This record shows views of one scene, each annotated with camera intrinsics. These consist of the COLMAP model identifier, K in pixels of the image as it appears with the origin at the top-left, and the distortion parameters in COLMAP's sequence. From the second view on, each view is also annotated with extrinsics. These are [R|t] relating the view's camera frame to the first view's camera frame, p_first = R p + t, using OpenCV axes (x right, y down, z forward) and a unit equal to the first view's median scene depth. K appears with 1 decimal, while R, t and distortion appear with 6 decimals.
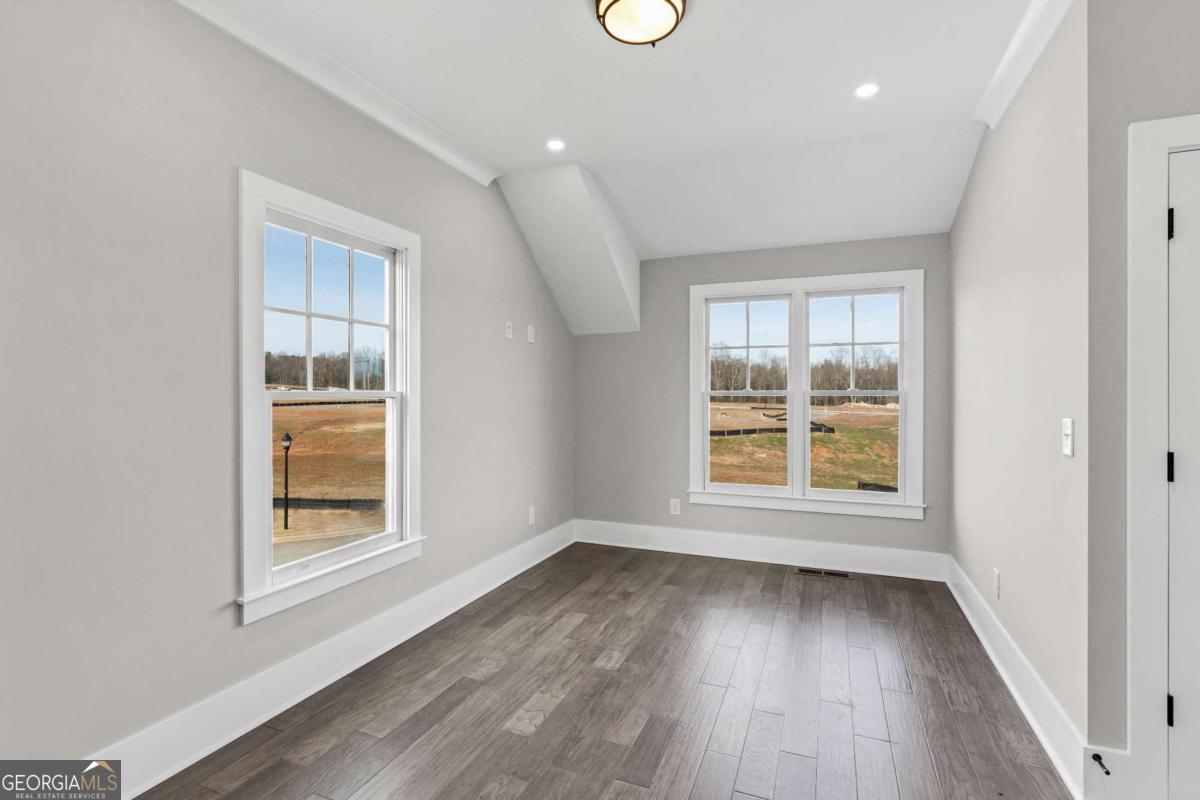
lens RADIAL K [[554.7, 0, 603.4], [0, 554.7, 396.5], [0, 0, 1]] dist [-0.010529, 0.001954]
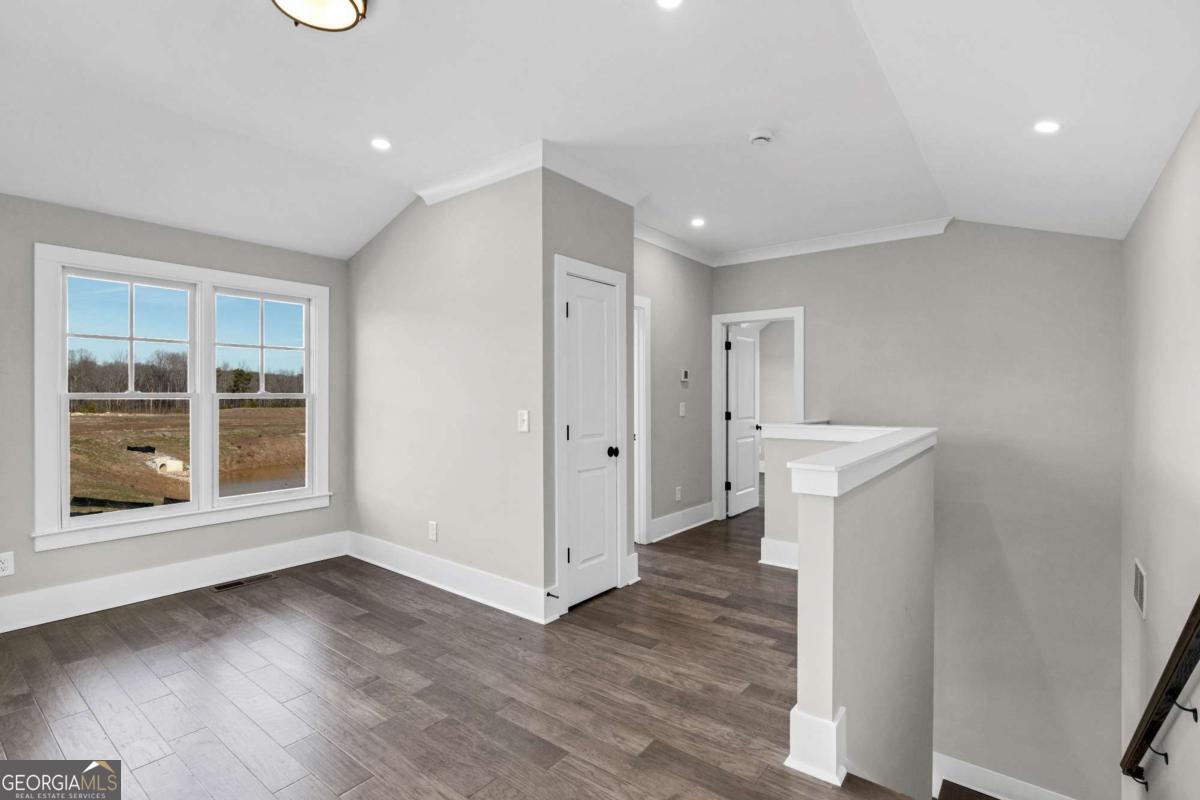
lens RADIAL K [[554.7, 0, 601.4], [0, 554.7, 398.9], [0, 0, 1]] dist [-0.010529, 0.001954]
pose [[0.283702, -0.005666, 0.958896, -0.361409], [0.006341, 0.999972, 0.004032, -0.000561], [-0.958892, 0.004937, 0.283730, 0.133439]]
